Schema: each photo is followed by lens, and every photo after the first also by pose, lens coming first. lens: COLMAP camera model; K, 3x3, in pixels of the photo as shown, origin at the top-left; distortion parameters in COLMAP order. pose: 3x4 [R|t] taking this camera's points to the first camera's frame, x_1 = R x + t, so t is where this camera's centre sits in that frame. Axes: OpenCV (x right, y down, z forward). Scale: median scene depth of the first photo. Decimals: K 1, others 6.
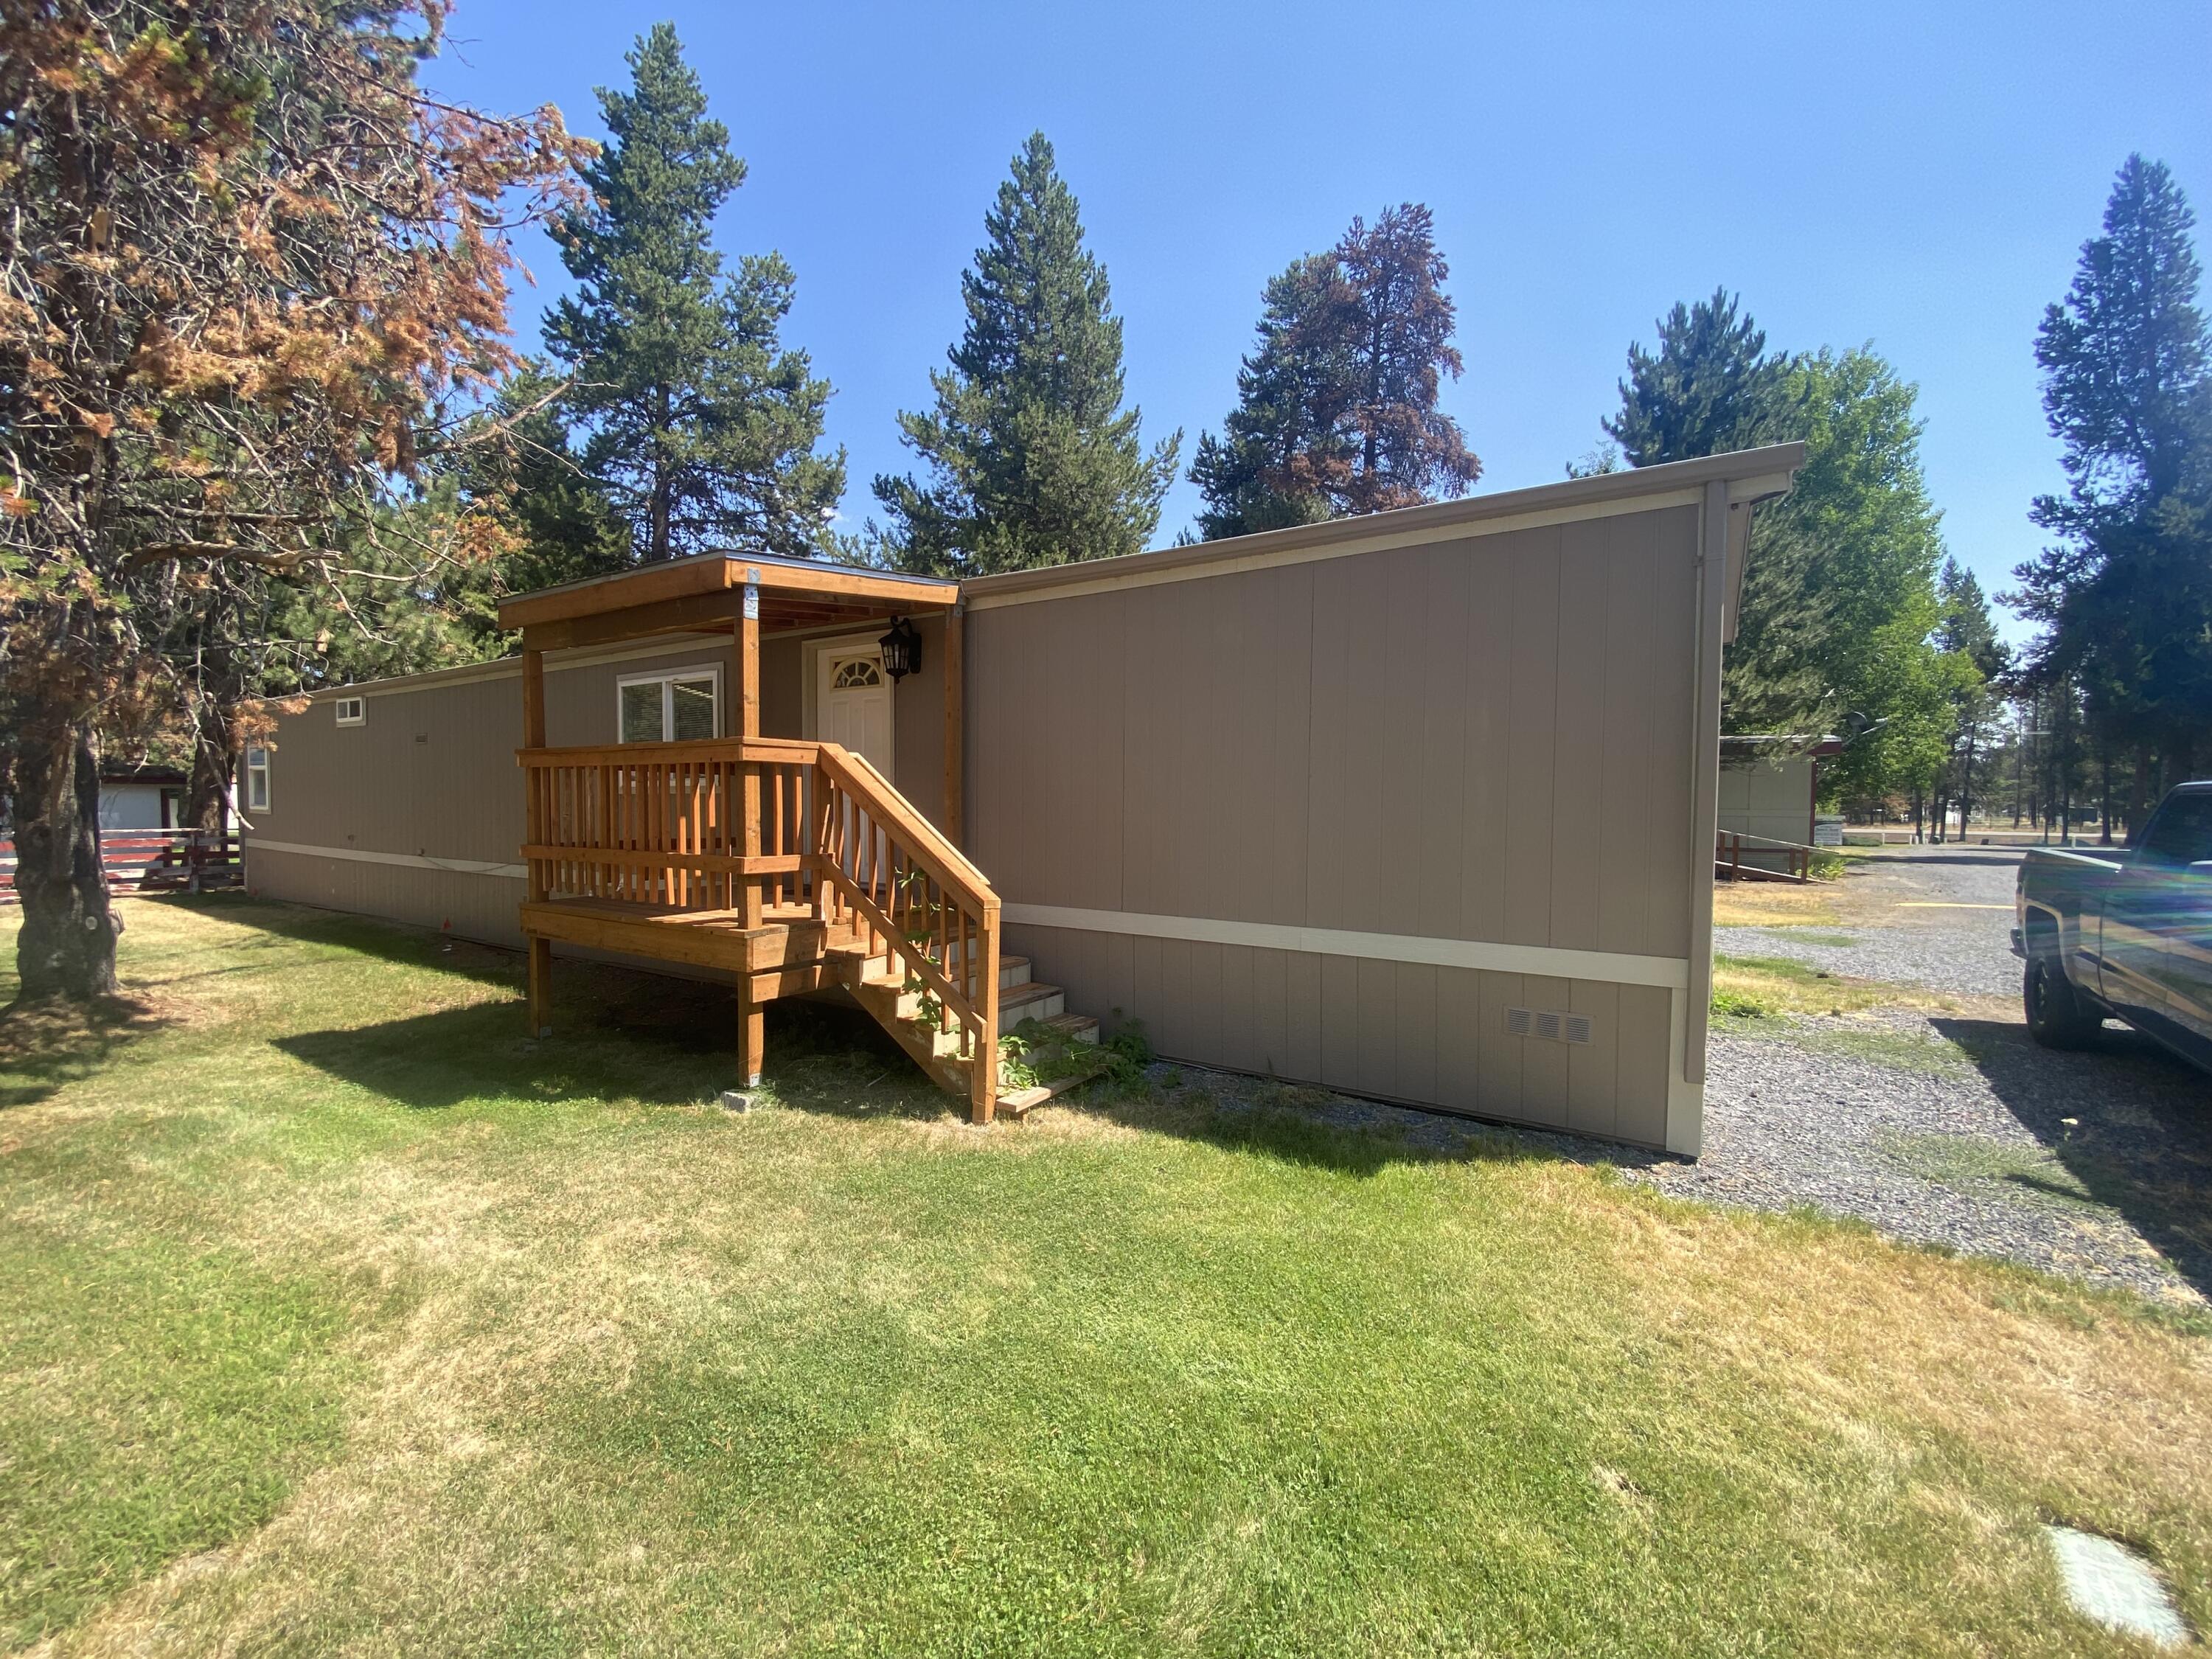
lens RADIAL K [[897.5, 0, 1128.5], [0, 897.5, 825.6], [0, 0, 1]] dist [0.024999, -0.023367]
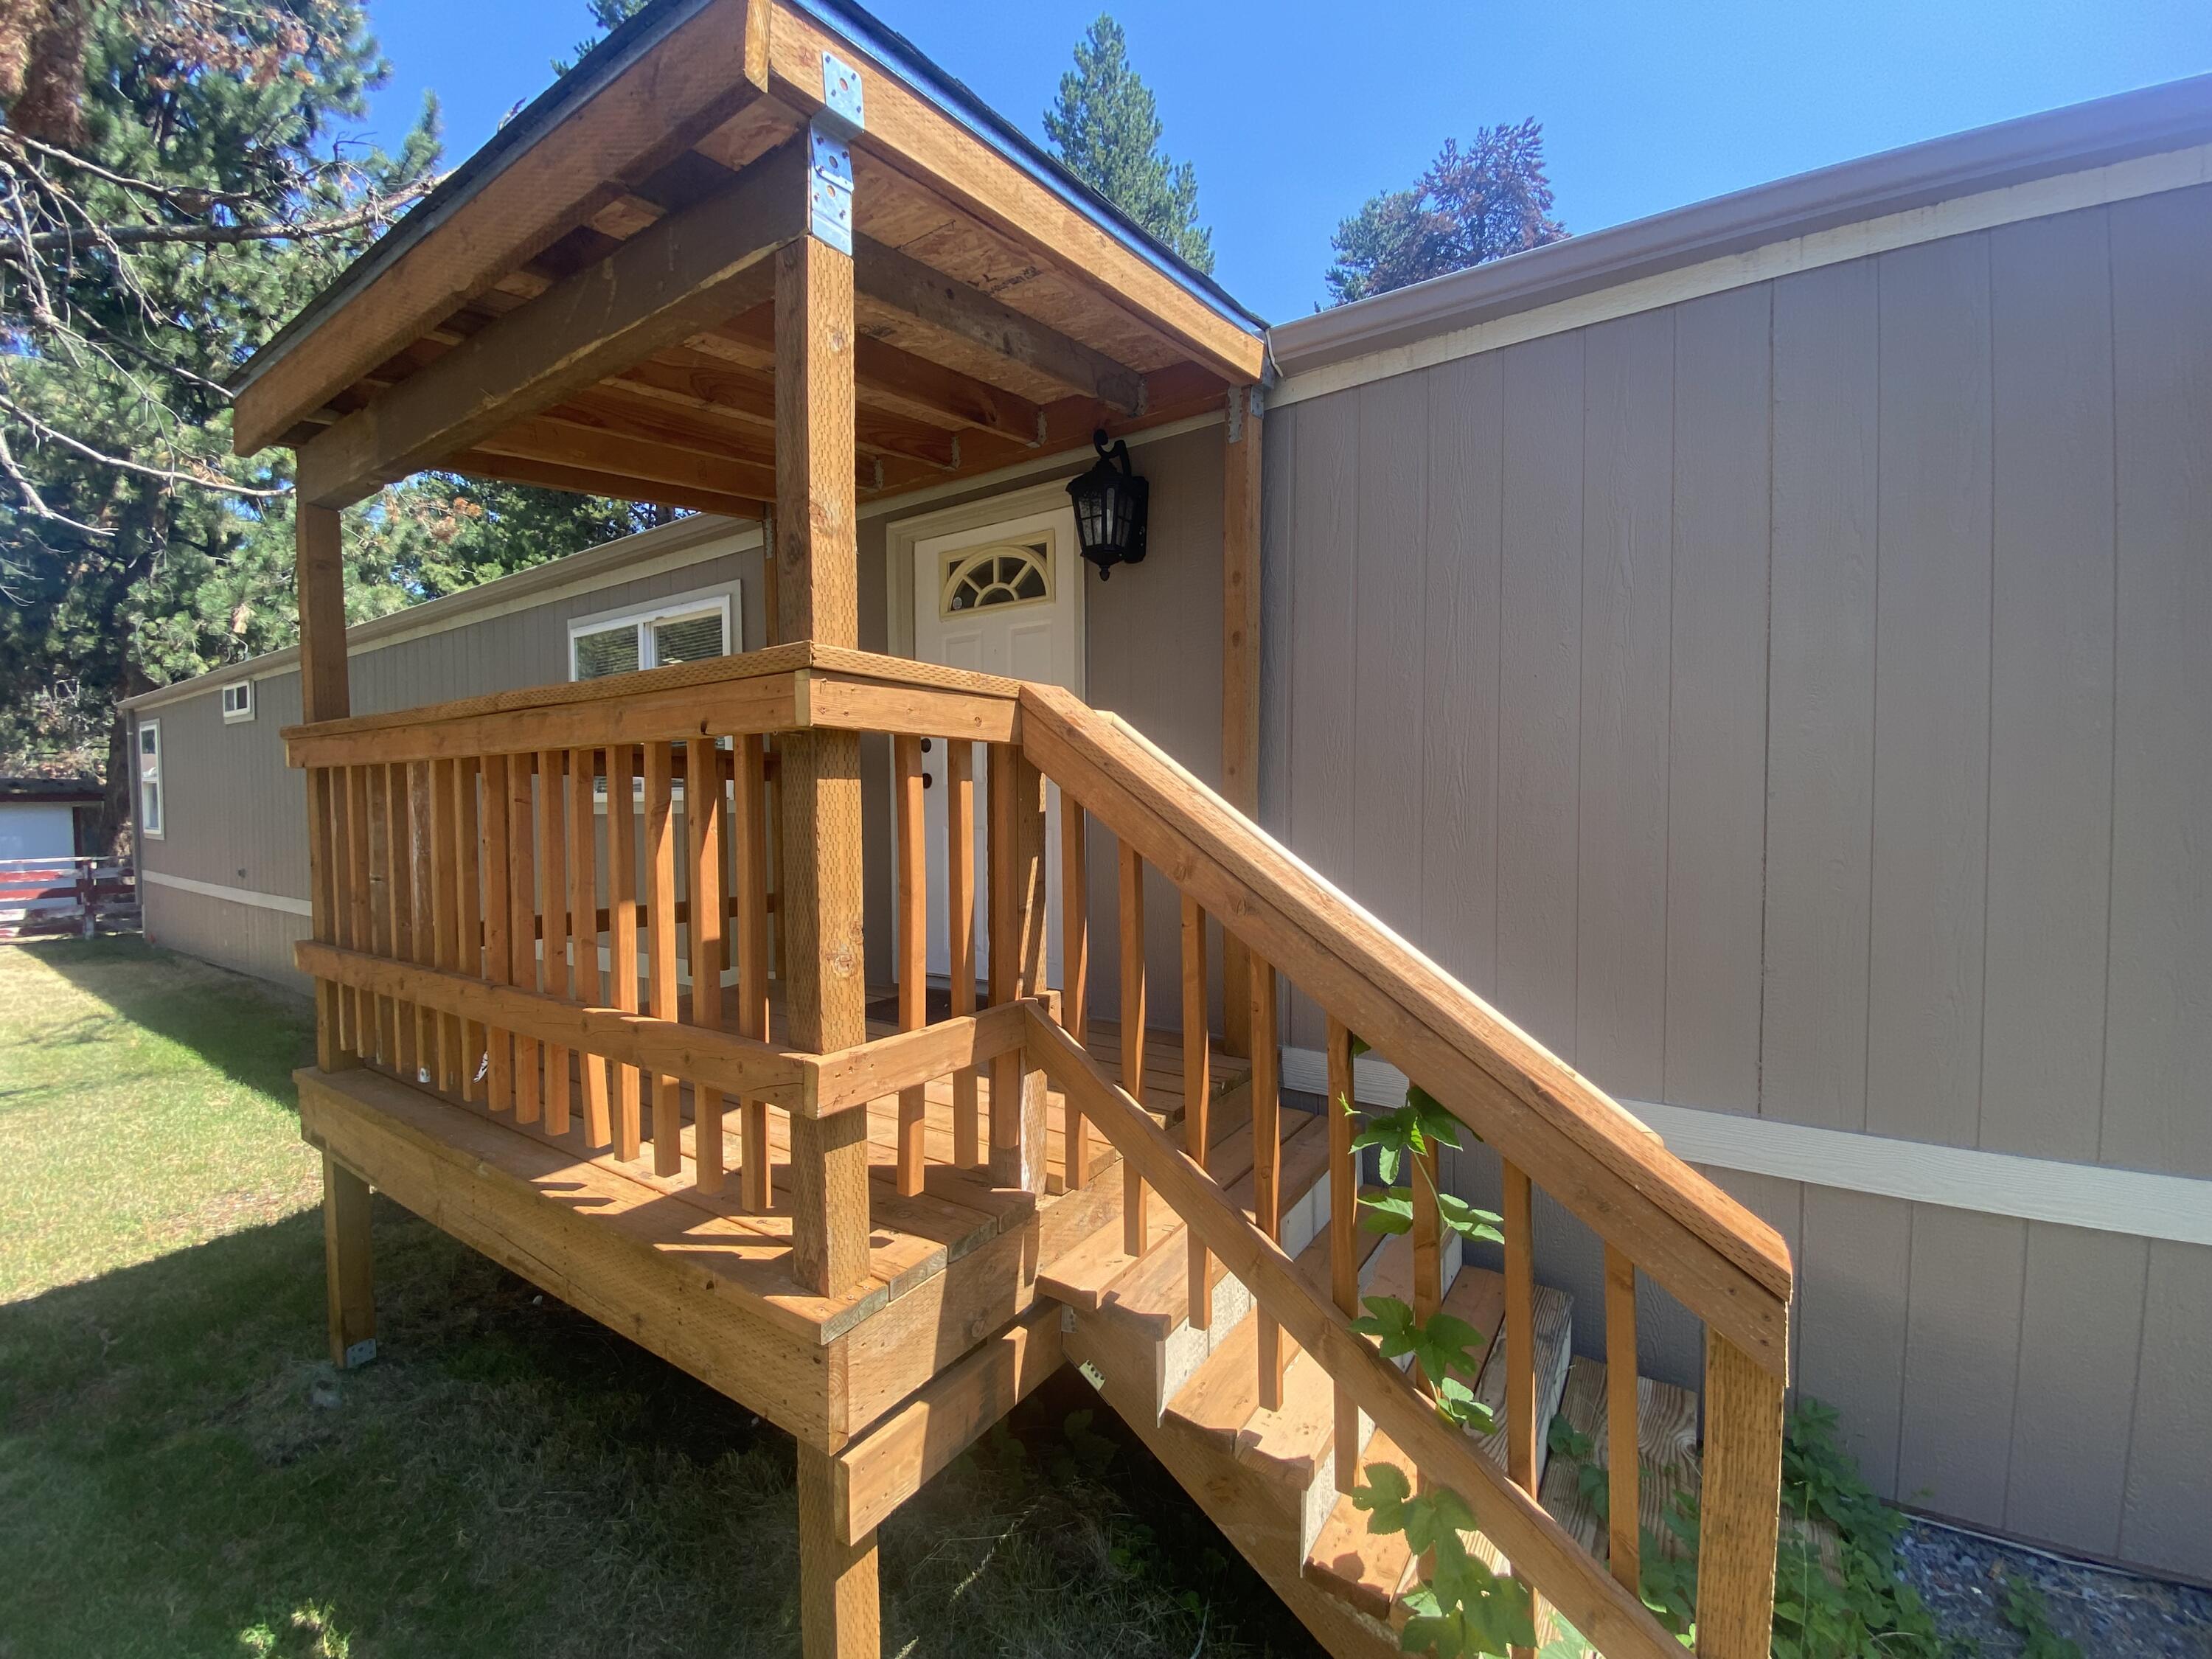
lens RADIAL K [[900.9, 0, 1106.0], [0, 900.9, 829.5], [0, 0, 1]] dist [-0.000982, -0.000229]
pose [[0.999253, -0.009072, -0.037570, -0.250823], [0.008989, 0.999957, -0.002389, -0.028717], [0.037590, 0.002049, 0.999291, 0.556179]]
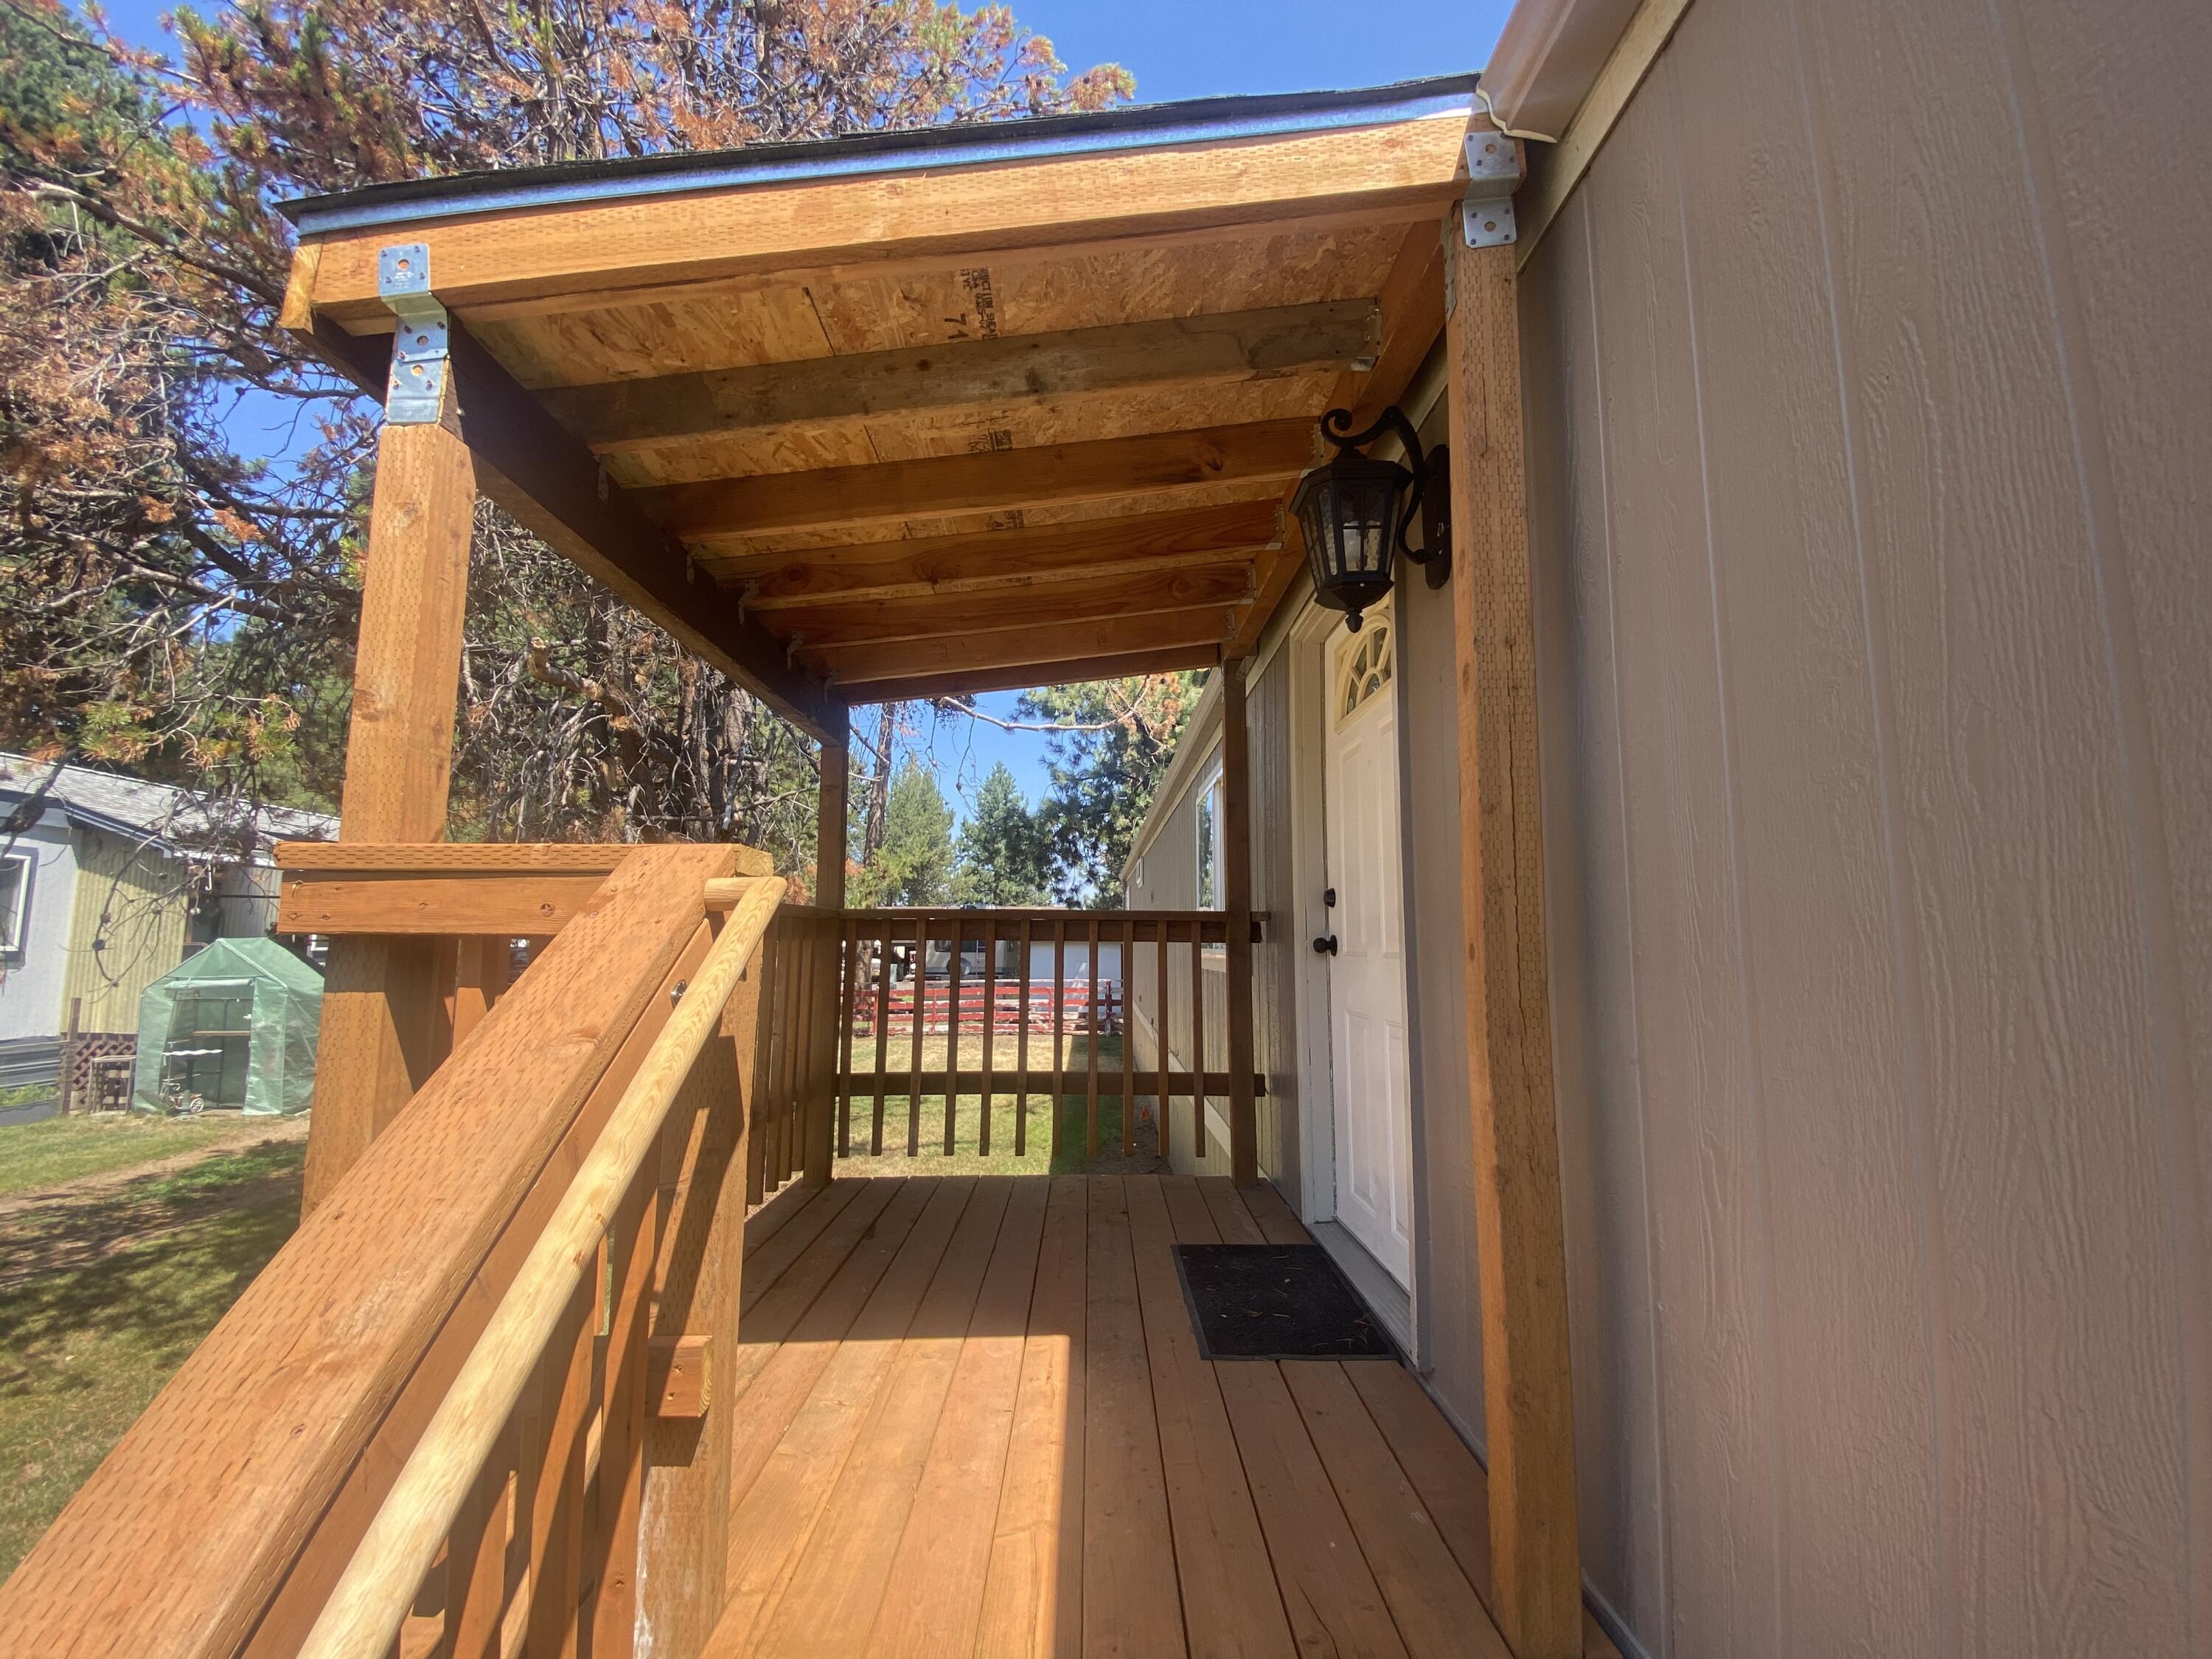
lens RADIAL K [[900.9, 0, 1106.0], [0, 900.9, 829.5], [0, 0, 1]] dist [-0.000982, -0.000229]
pose [[0.517101, -0.108271, -0.849049, -0.063701], [-0.031164, 0.988928, -0.145089, -0.055367], [0.855357, 0.101485, 0.508001, 0.830176]]
